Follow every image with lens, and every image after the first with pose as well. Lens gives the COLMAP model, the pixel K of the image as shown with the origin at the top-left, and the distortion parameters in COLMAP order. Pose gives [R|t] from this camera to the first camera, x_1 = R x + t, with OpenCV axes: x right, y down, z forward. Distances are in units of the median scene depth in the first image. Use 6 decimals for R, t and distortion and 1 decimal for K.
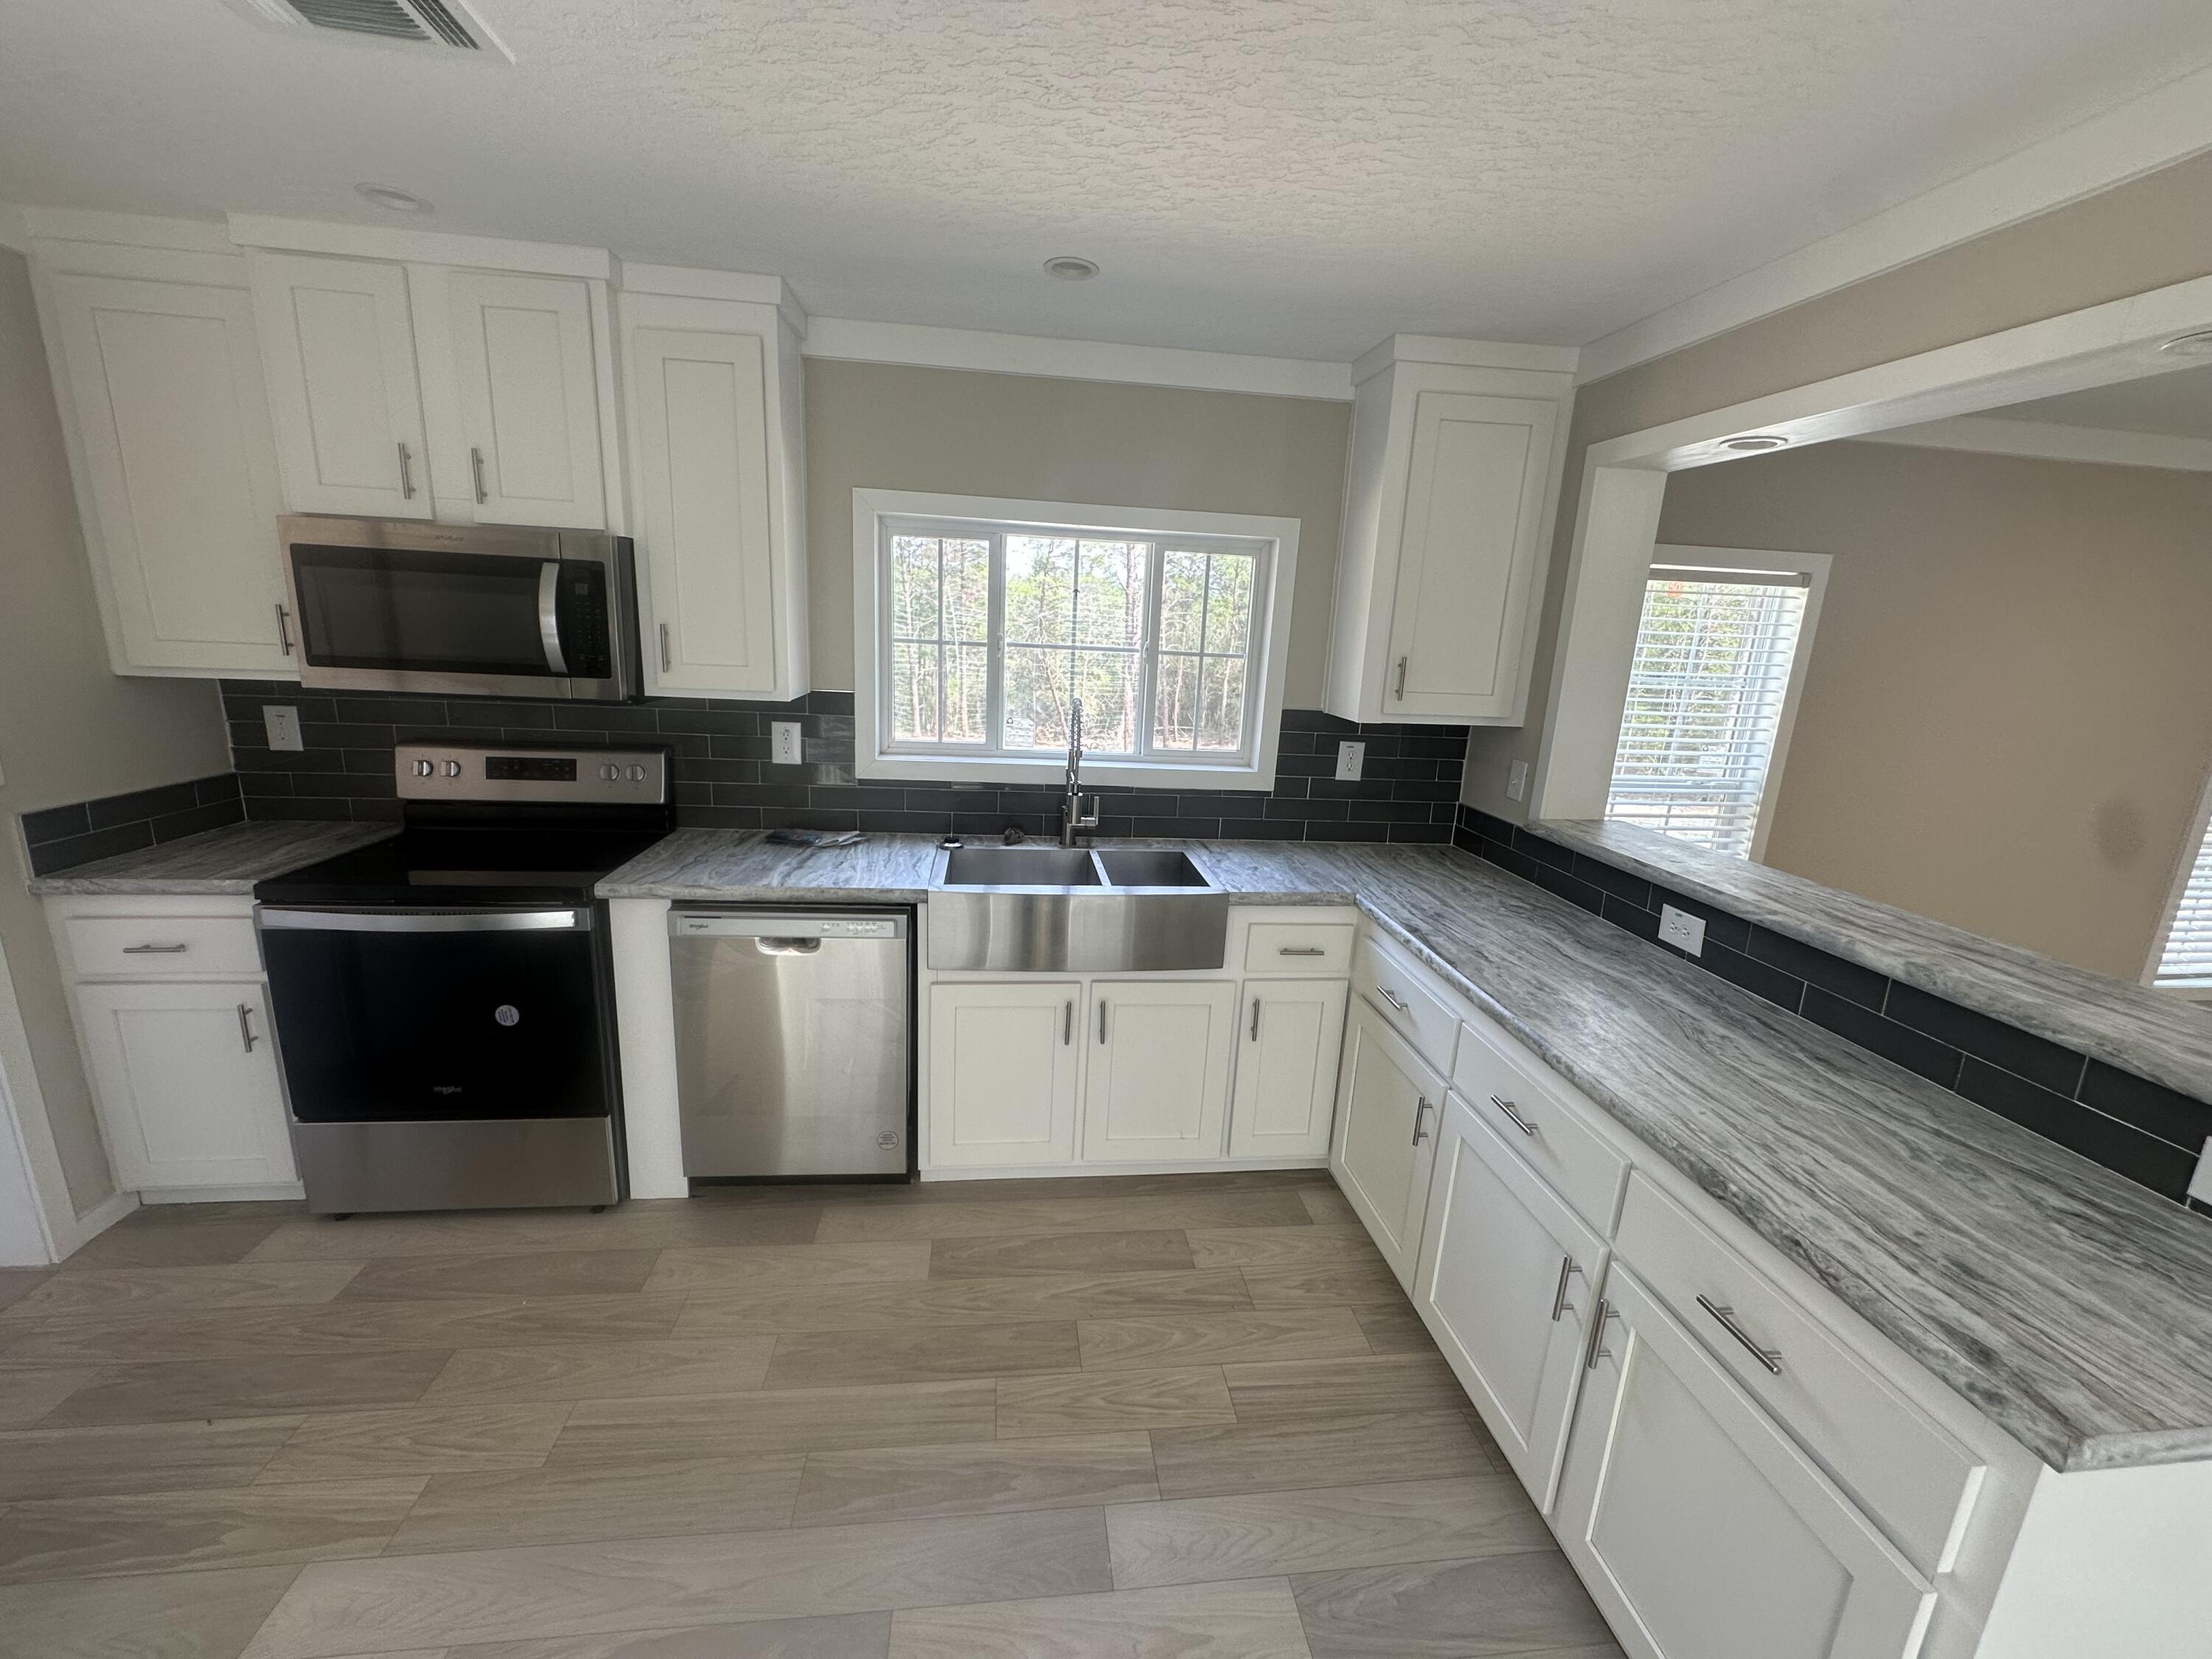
lens RADIAL K [[932.8, 0, 1106.0], [0, 932.8, 829.5], [0, 0, 1]] dist [0.000253, 0.000037]
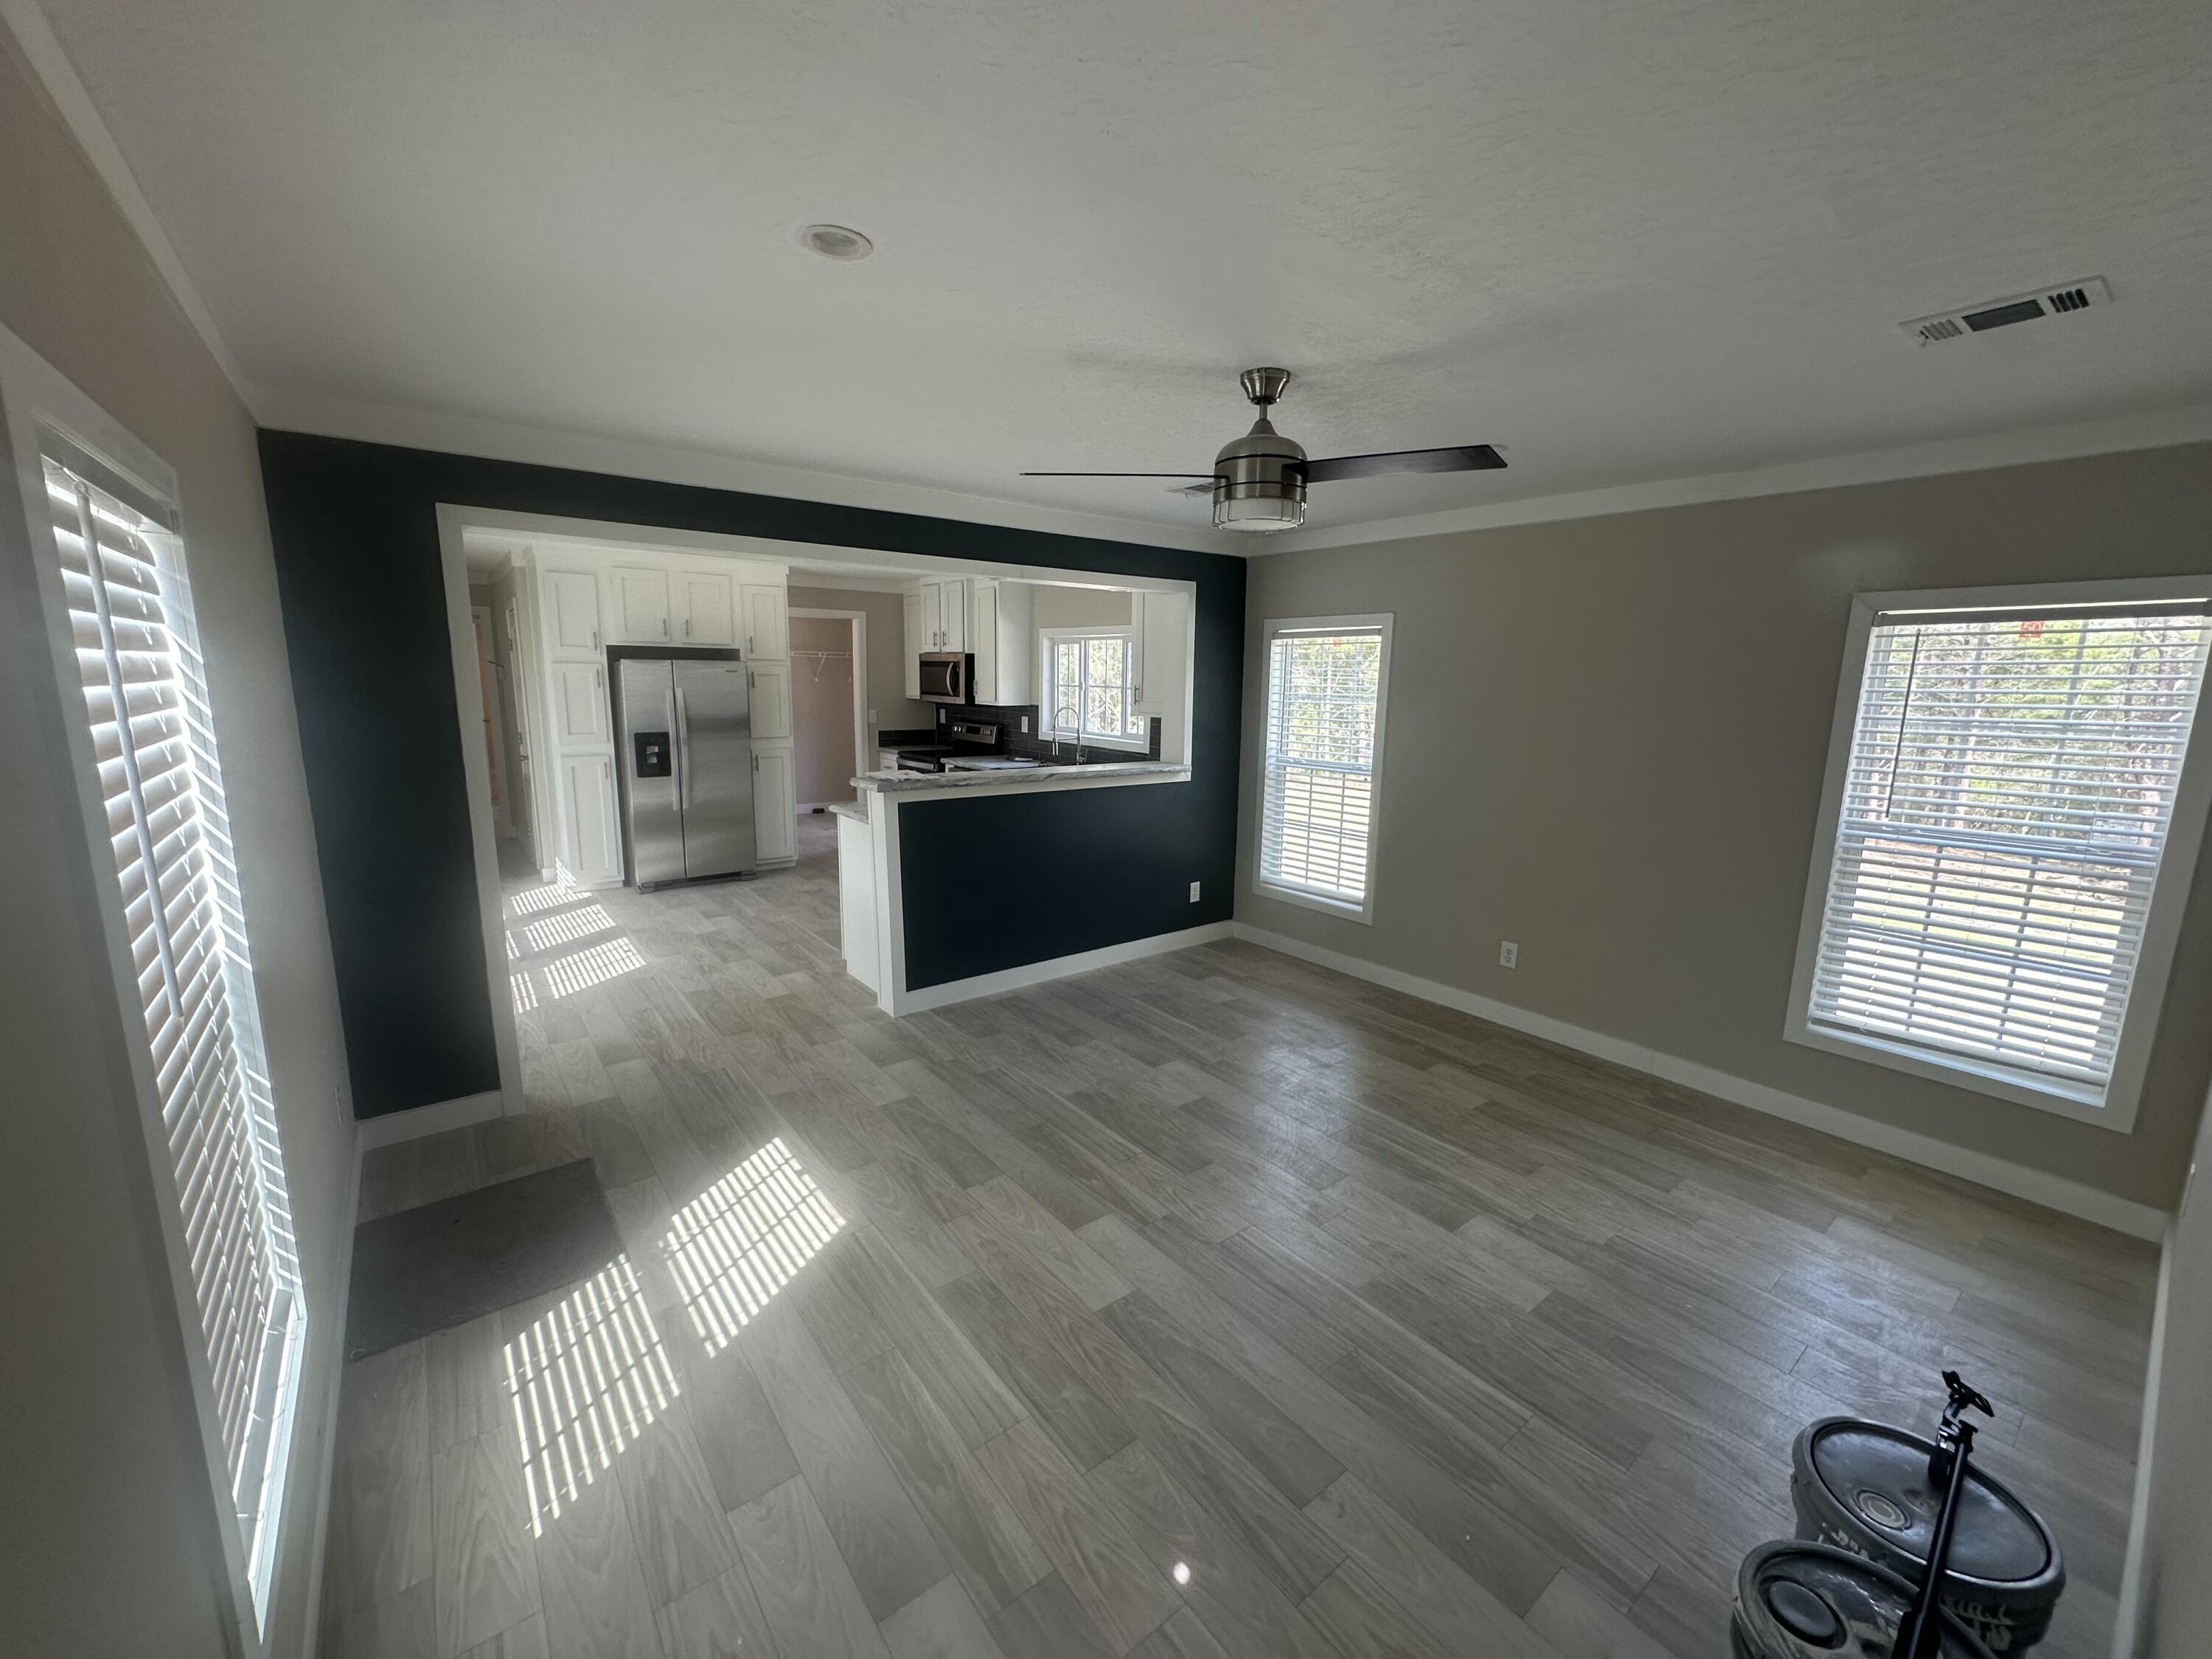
lens RADIAL K [[892.9, 0, 1106.0], [0, 892.9, 829.5], [0, 0, 1]] dist [-0.000600, -0.000146]
pose [[0.514601, 0.109850, -0.850364, 1.916247], [-0.182576, 0.983053, 0.016504, 0.111978], [0.837766, 0.146763, 0.525936, -0.067739]]
